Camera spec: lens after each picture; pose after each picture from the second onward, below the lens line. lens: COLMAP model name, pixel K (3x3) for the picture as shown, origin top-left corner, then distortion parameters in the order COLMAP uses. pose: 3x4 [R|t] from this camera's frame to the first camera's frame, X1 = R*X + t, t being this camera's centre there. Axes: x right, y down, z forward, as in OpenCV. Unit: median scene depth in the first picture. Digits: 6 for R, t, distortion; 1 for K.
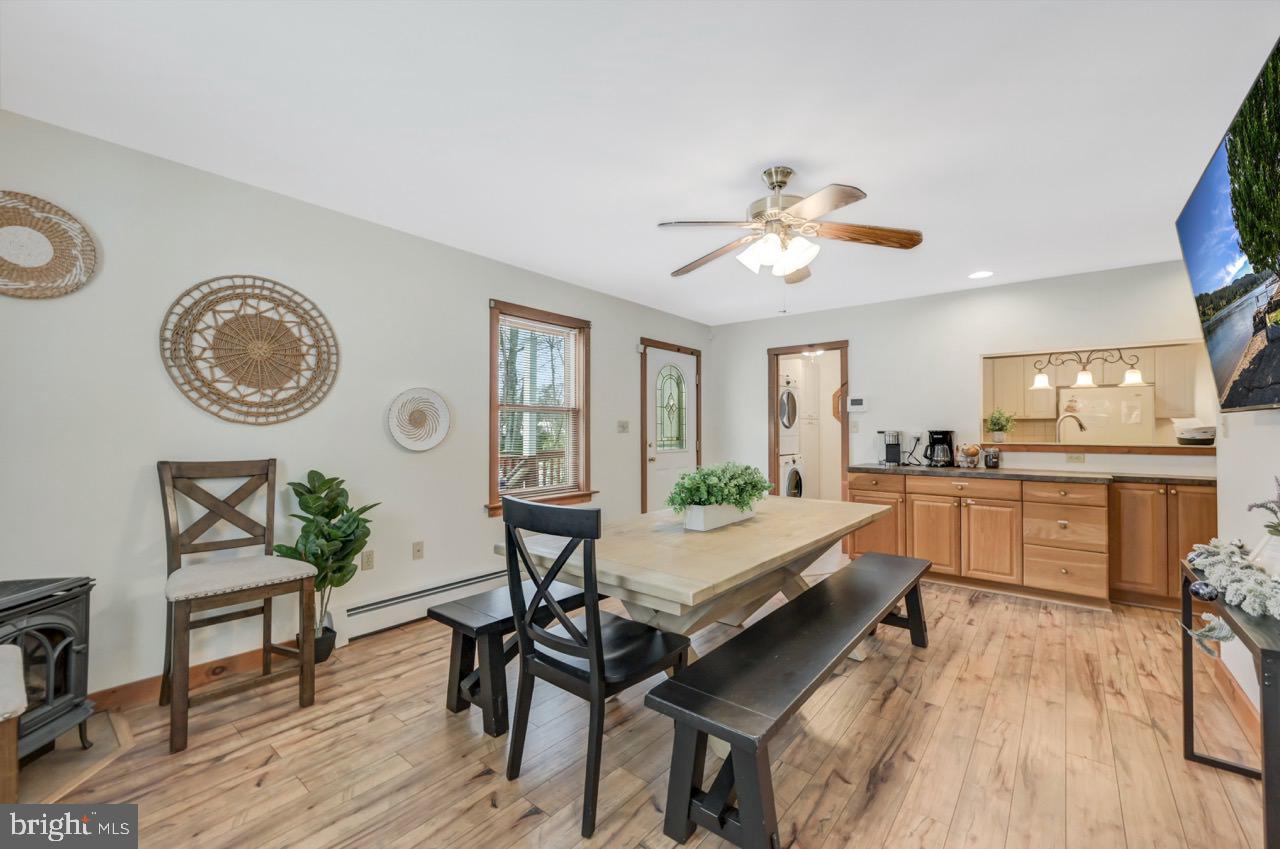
lens RADIAL K [[508.0, 0, 650.6], [0, 508.0, 425.8], [0, 0, 1]] dist [0.001588, -0.000009]
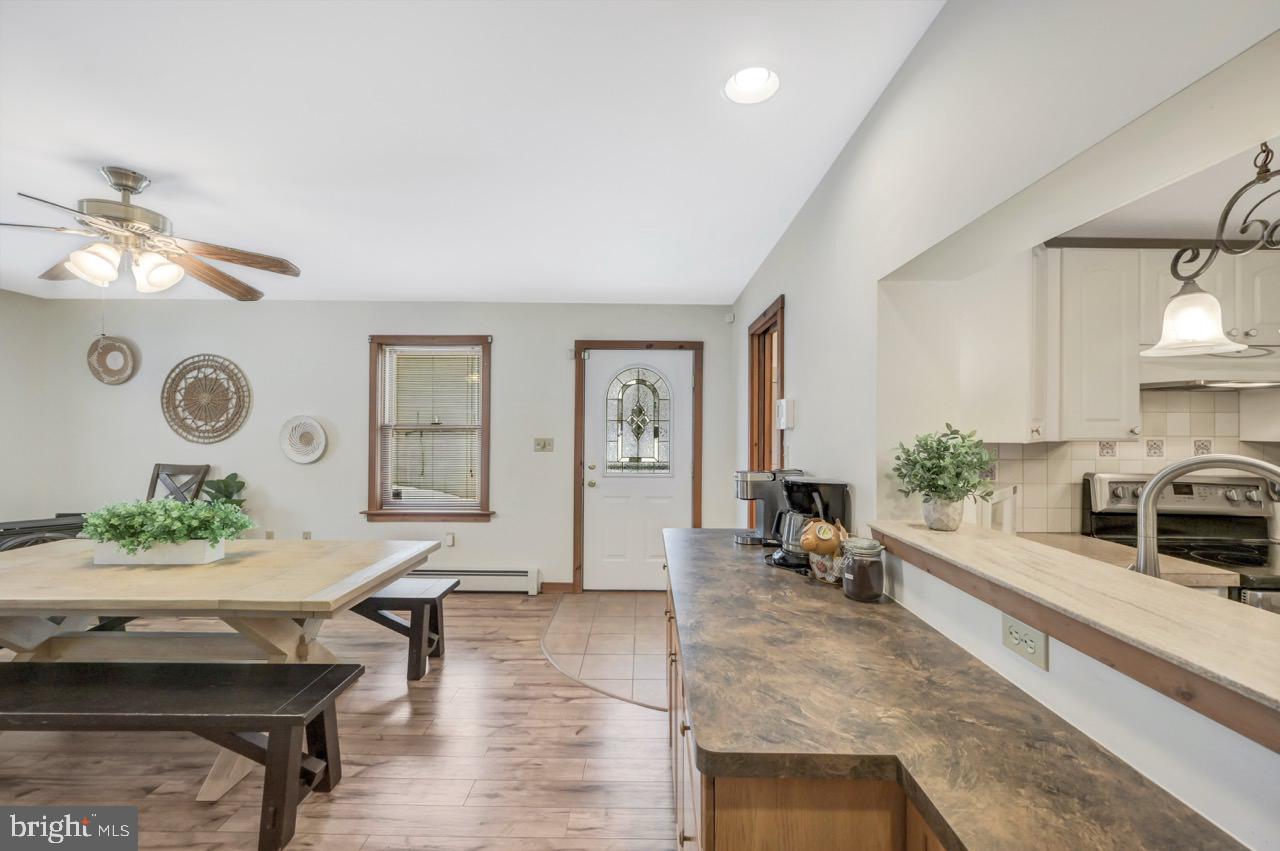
lens RADIAL K [[508.0, 0, 644.0], [0, 508.0, 424.5], [0, 0, 1]] dist [0.001588, -0.000009]
pose [[0.627539, 0.003473, -0.778578, 1.298707], [0.000504, 0.999988, 0.004867, -0.065678], [0.778585, -0.003447, 0.627529, 0.985516]]
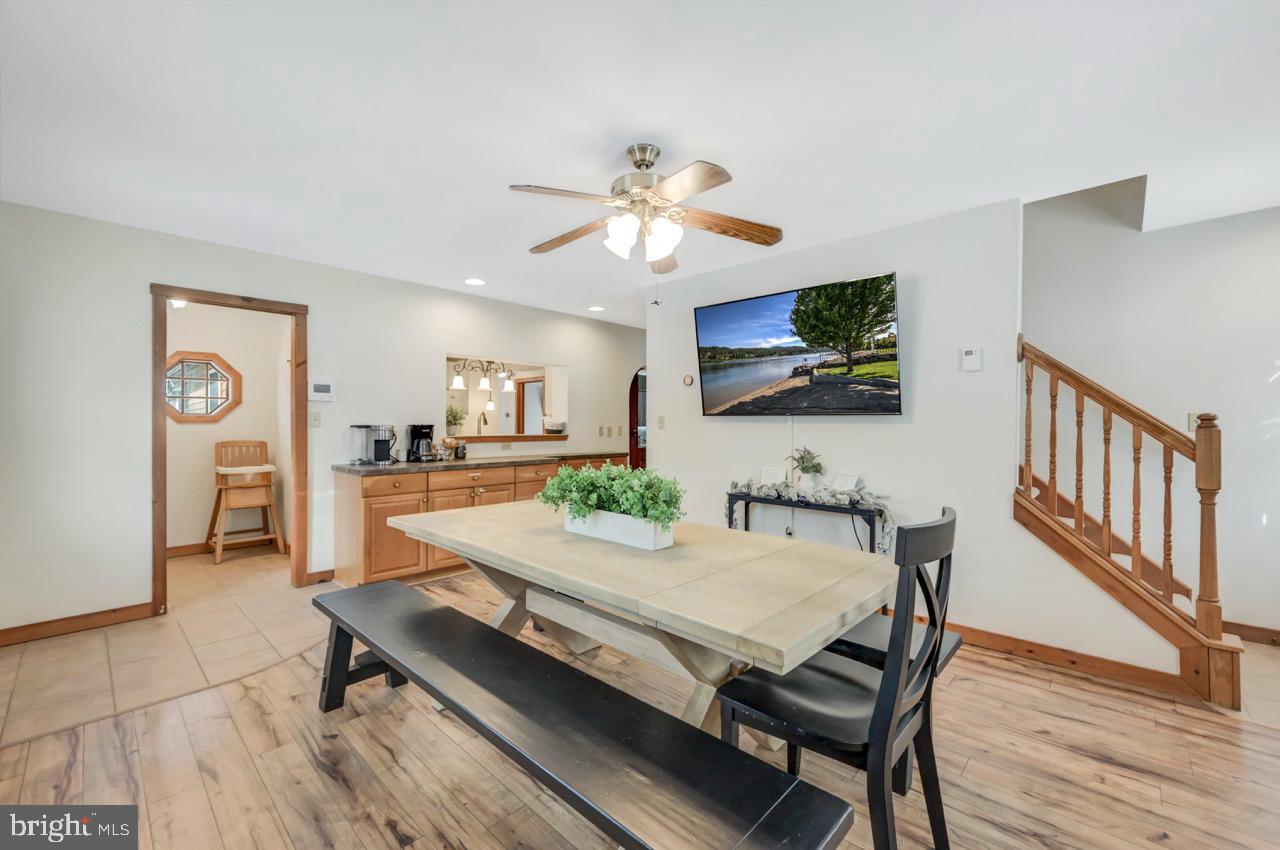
lens RADIAL K [[508.0, 0, 645.5], [0, 508.0, 422.2], [0, 0, 1]] dist [0.001588, -0.000009]
pose [[0.100939, 0.009292, 0.994849, -0.544092], [0.001438, 0.999954, -0.009486, 0.023008], [-0.994892, 0.002389, 0.100921, 0.751440]]
